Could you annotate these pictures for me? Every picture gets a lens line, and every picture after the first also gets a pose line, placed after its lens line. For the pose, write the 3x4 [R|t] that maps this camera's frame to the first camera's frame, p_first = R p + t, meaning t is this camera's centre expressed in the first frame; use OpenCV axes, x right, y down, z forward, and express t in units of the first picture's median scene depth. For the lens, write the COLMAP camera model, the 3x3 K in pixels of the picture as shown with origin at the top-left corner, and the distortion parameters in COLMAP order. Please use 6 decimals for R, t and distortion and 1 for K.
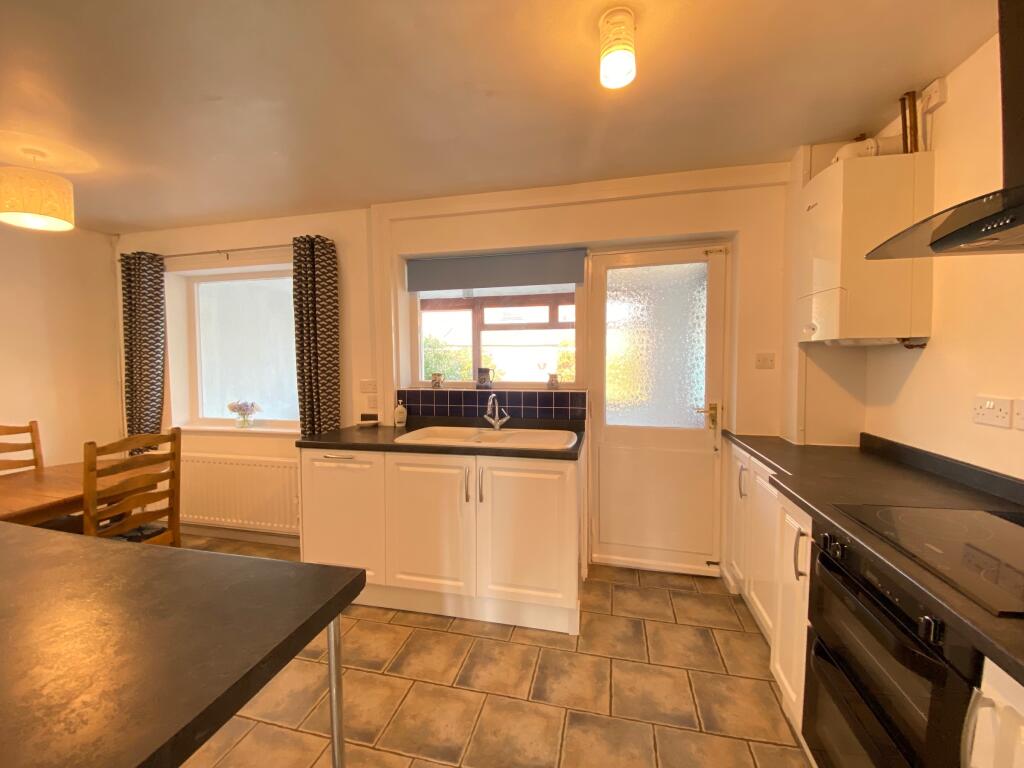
lens RADIAL K [[423.9, 0, 503.0], [0, 423.9, 382.7], [0, 0, 1]] dist [-0.017528, -0.000371]
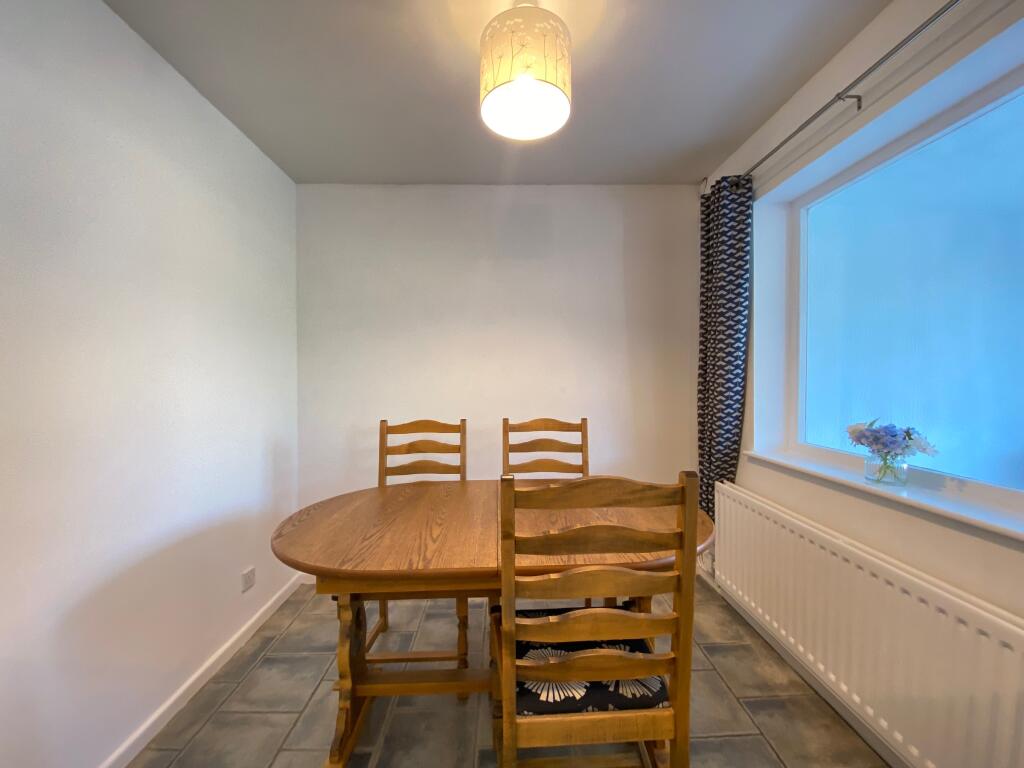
lens RADIAL K [[423.9, 0, 510.8], [0, 423.9, 381.9], [0, 0, 1]] dist [-0.017528, -0.000371]
pose [[0.262584, 0.020952, -0.964682, -0.298537], [-0.055624, 0.998430, 0.006544, 0.019881], [0.963304, 0.051941, 0.263338, 0.506575]]
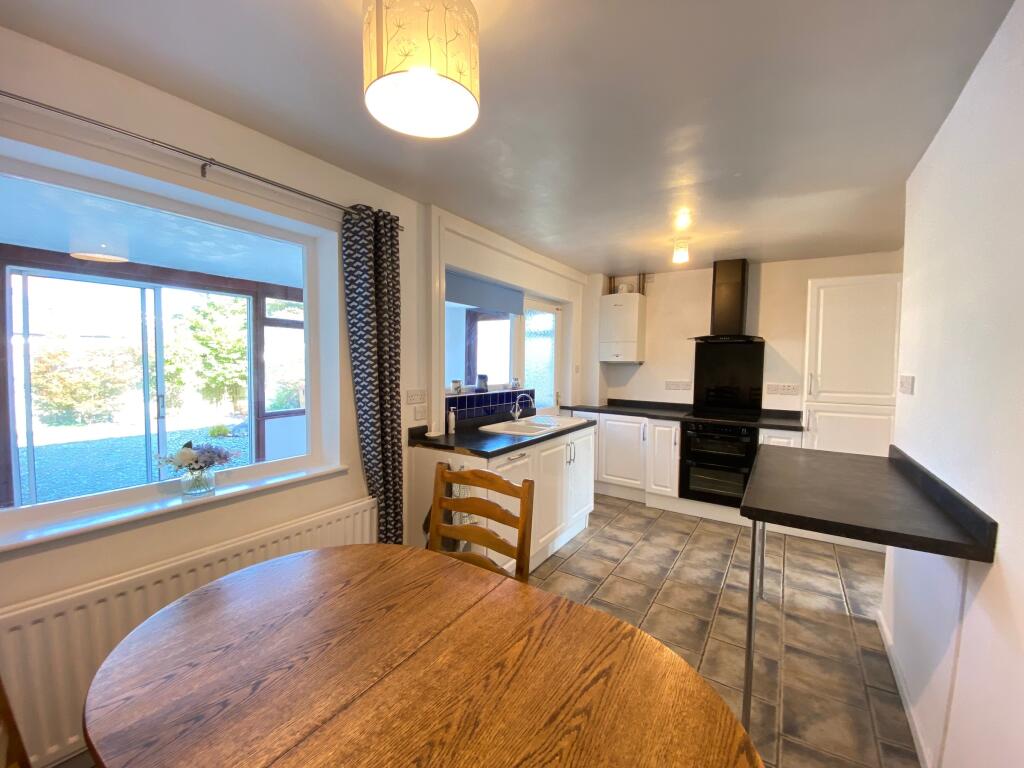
lens RADIAL K [[423.9, 0, 506.4], [0, 423.9, 379.7], [0, 0, 1]] dist [-0.017528, -0.000371]
pose [[0.331848, -0.028716, 0.942896, -0.990108], [0.030073, 0.999351, 0.019851, -0.034231], [-0.942853, 0.021768, 0.332496, 0.452395]]
